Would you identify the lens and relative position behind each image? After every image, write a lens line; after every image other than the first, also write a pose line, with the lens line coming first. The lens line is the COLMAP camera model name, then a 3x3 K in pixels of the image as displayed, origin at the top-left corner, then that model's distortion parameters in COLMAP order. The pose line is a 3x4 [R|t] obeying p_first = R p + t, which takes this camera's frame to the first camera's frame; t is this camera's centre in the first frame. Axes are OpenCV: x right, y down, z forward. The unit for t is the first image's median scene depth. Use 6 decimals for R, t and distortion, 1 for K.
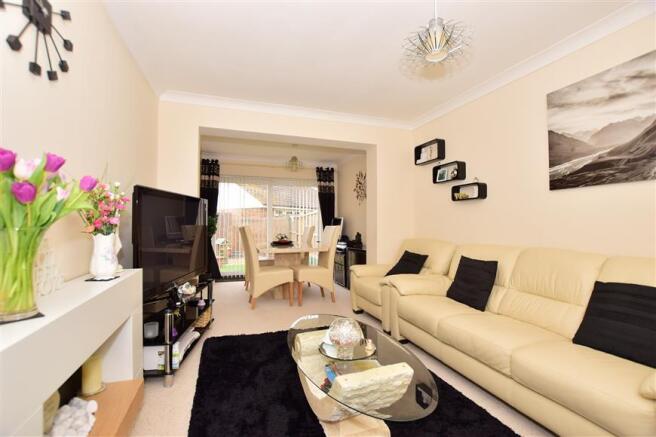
lens RADIAL K [[292.3, 0, 326.7], [0, 292.3, 221.0], [0, 0, 1]] dist [0.000611, 0.000007]
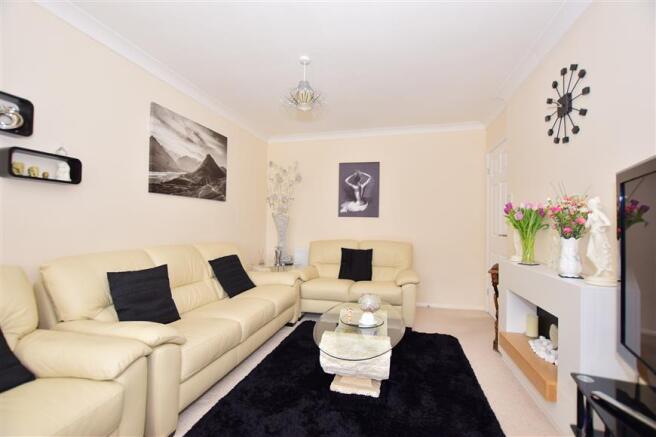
lens RADIAL K [[292.3, 0, 327.1], [0, 292.3, 220.2], [0, 0, 1]] dist [0.000611, 0.000007]
pose [[-0.829672, 0.003792, 0.558239, -0.399850], [-0.008061, 0.999791, -0.018772, 0.012292], [-0.558193, -0.020074, -0.829468, 1.670309]]
